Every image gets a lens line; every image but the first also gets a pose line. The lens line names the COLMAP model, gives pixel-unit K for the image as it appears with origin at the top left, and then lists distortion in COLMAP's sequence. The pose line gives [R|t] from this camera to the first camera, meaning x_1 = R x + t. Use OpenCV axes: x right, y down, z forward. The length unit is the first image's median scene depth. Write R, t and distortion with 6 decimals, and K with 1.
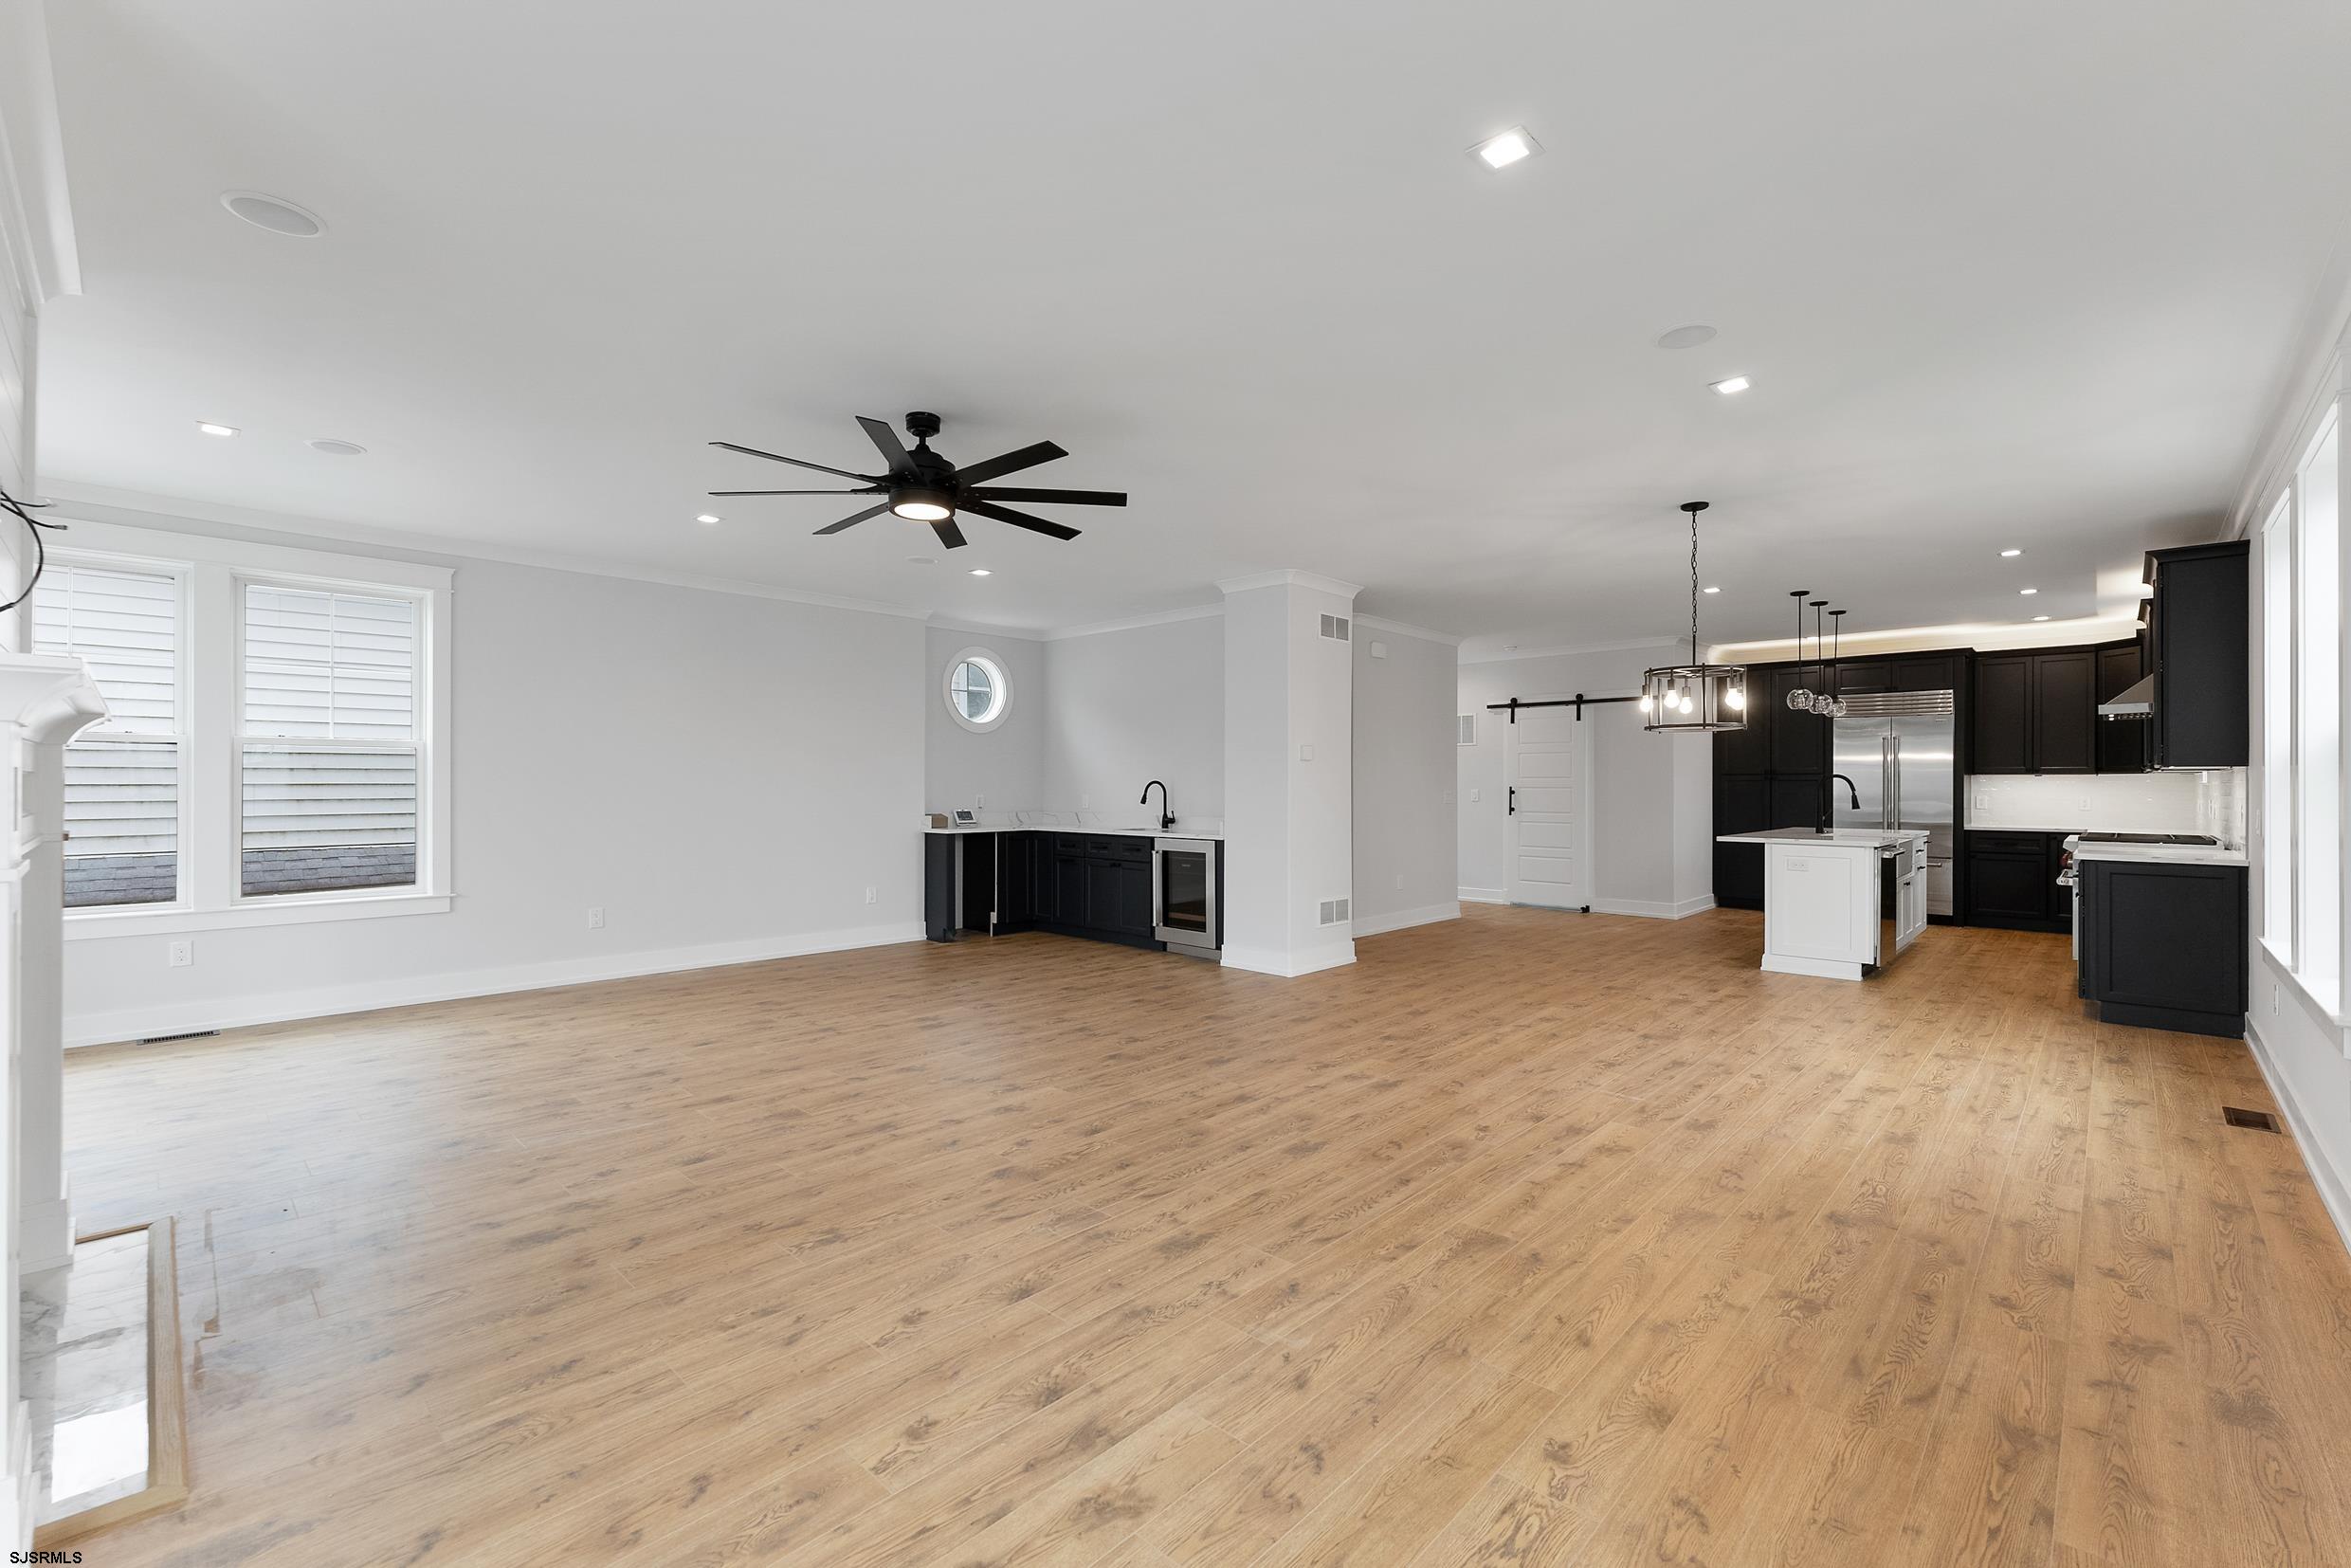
lens RADIAL K [[986.9, 0, 1175.5], [0, 986.9, 784.0], [0, 0, 1]] dist [0.000222, -0.000036]
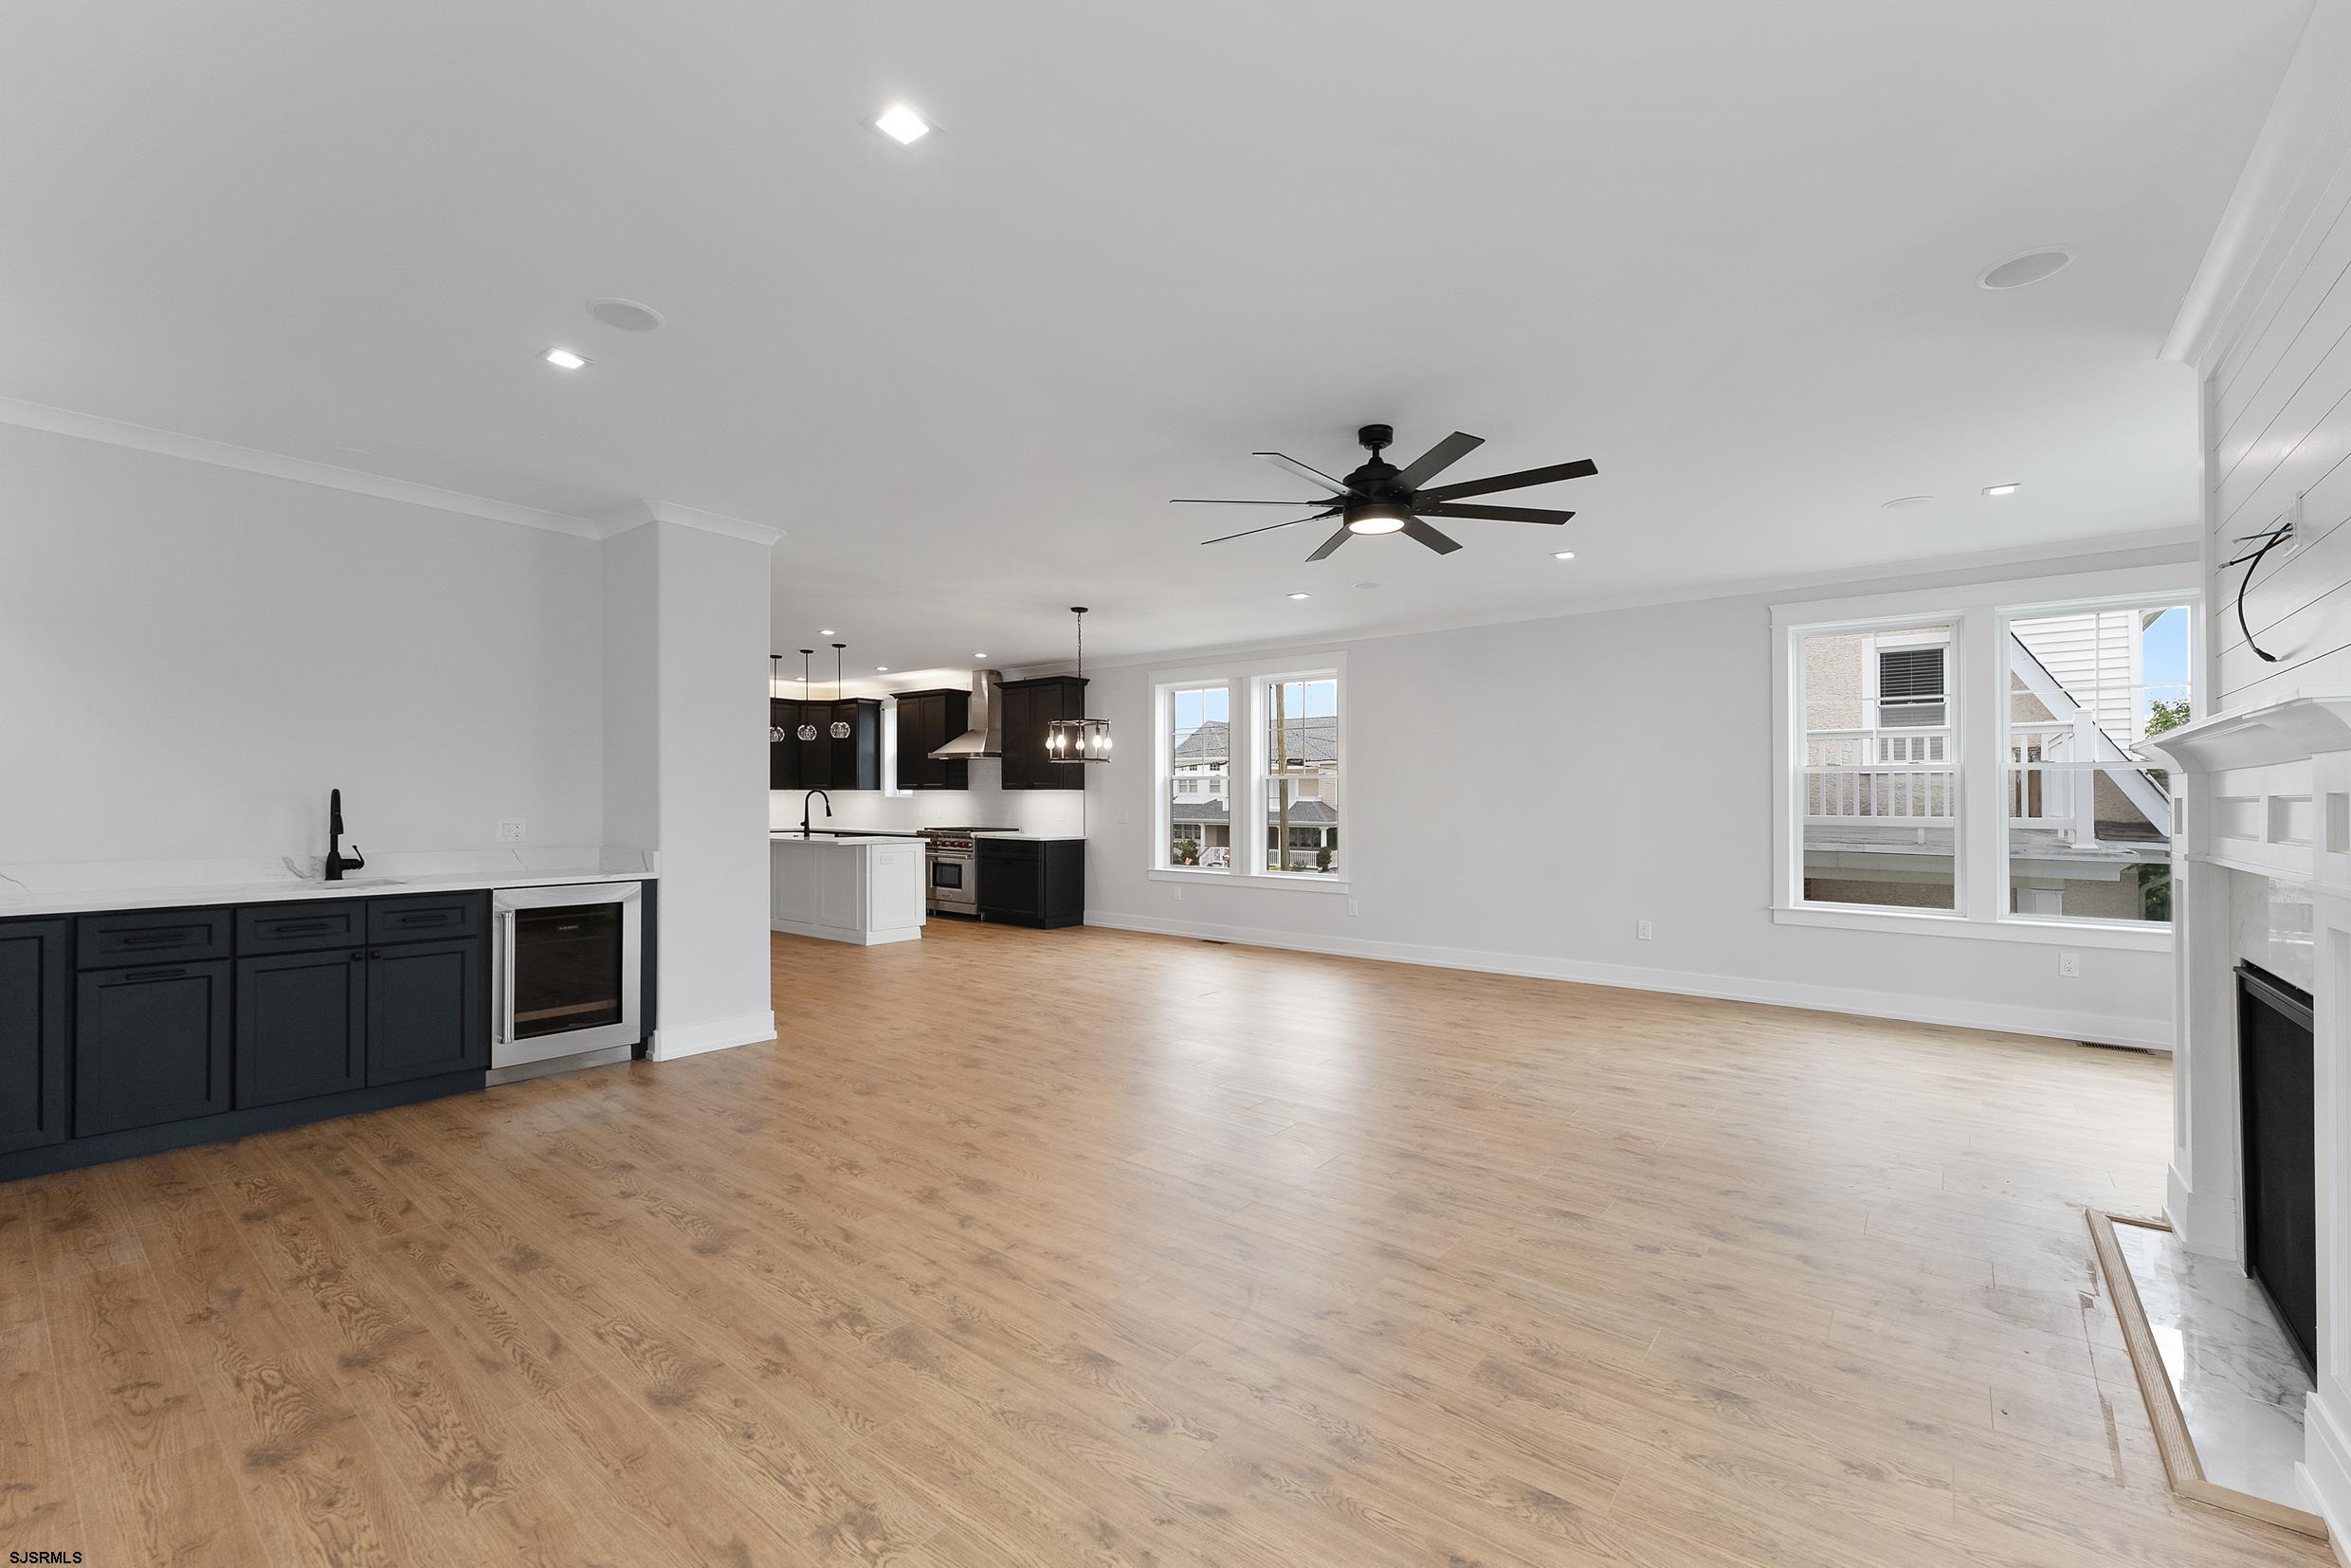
lens RADIAL K [[958.4, 0, 1172.6], [0, 958.4, 810.3], [0, 0, 1]] dist [-0.021983, 0.009575]
pose [[-0.076476, -0.012219, 0.996997, -1.259451], [-0.004485, 0.999919, 0.011911, -0.000549], [-0.997061, -0.003561, -0.076525, 1.359433]]
